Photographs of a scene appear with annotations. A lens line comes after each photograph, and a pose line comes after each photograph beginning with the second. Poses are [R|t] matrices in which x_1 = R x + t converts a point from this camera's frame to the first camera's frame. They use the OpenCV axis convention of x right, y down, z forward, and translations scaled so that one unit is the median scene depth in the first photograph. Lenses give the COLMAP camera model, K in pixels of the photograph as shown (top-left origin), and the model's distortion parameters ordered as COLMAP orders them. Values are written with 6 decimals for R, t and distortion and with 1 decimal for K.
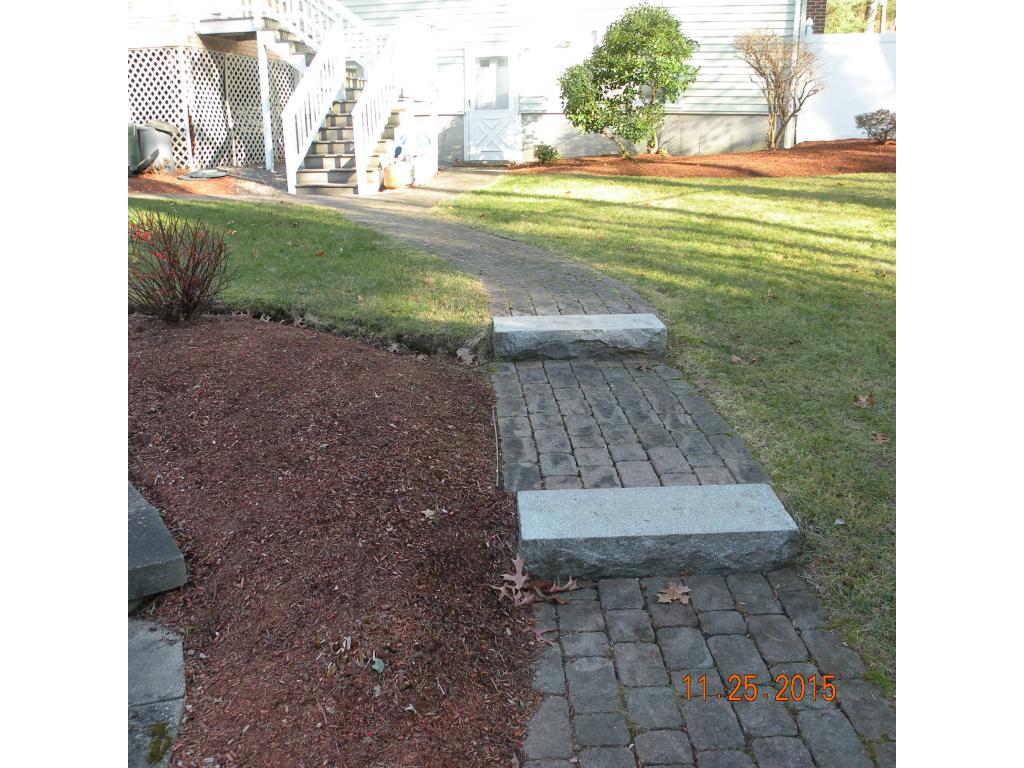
lens RADIAL K [[823.2, 0, 512.0], [0, 823.2, 384.0], [0, 0, 1]] dist [-0.103726, 0.007513]
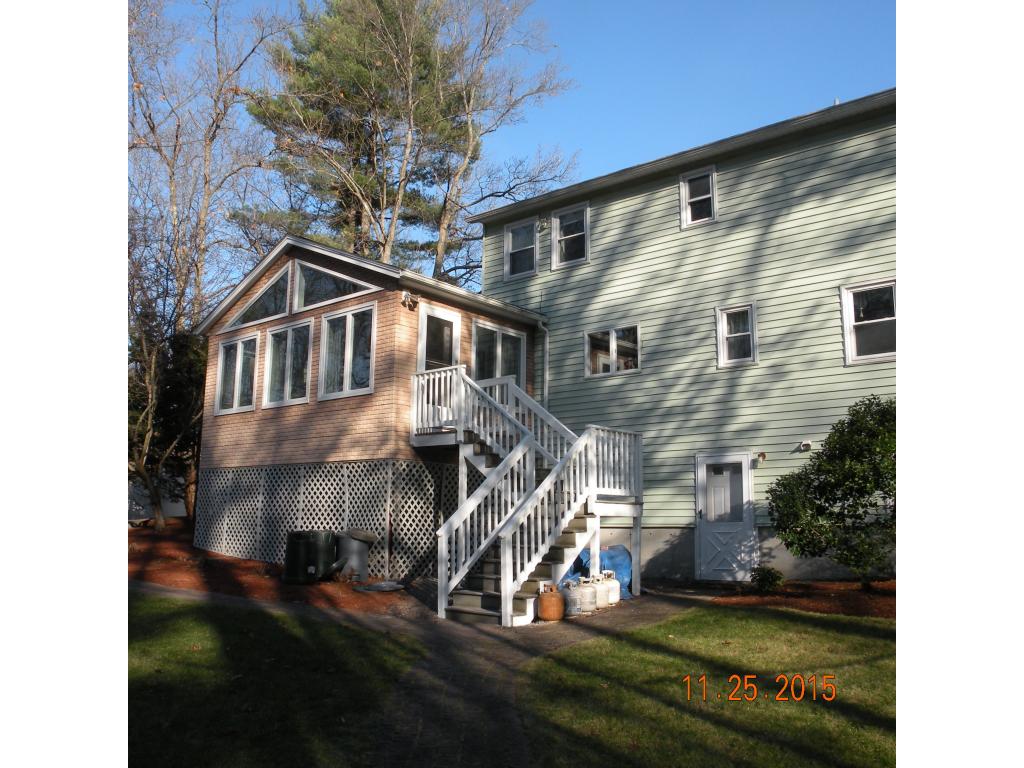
lens RADIAL K [[823.2, 0, 512.0], [0, 823.2, 384.0], [0, 0, 1]] dist [-0.103726, 0.007513]
pose [[0.909284, -0.061028, -0.411676, 0.161305], [-0.132320, 0.895467, -0.425007, -0.079914], [0.394580, 0.440925, 0.806159, 0.161529]]
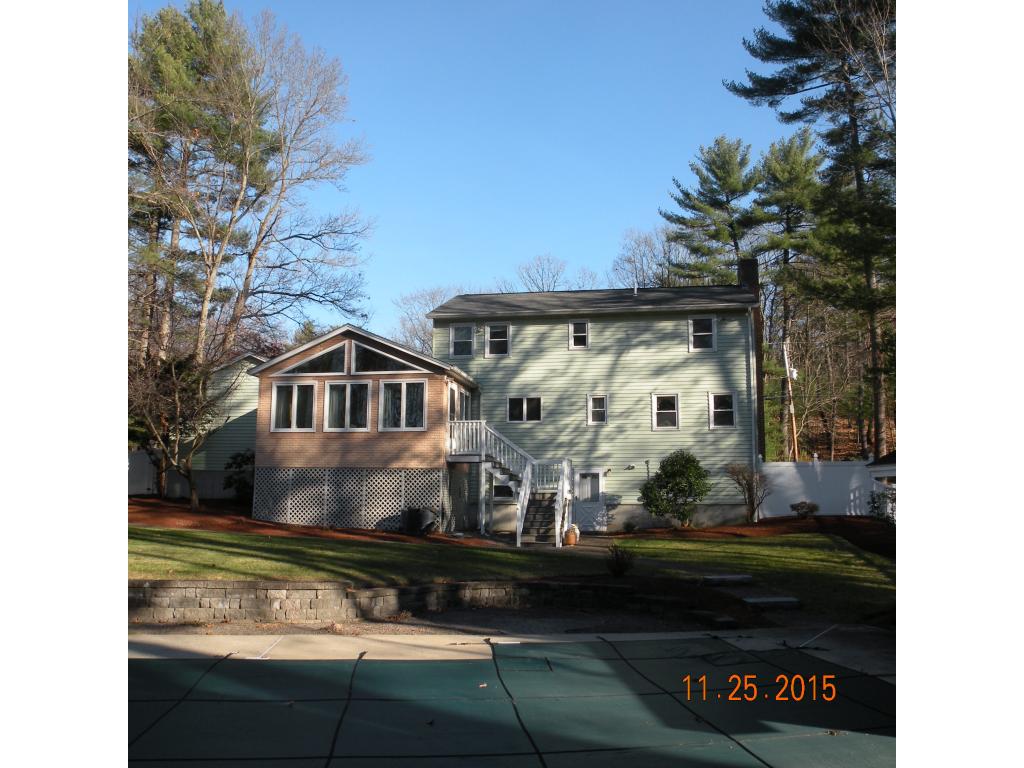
lens RADIAL K [[823.2, 0, 512.0], [0, 823.2, 384.0], [0, 0, 1]] dist [-0.103726, 0.007513]
pose [[0.997165, 0.017343, 0.073216, -0.383169], [0.015886, 0.902612, -0.430162, 0.230335], [-0.073546, 0.430106, 0.899778, -0.829701]]
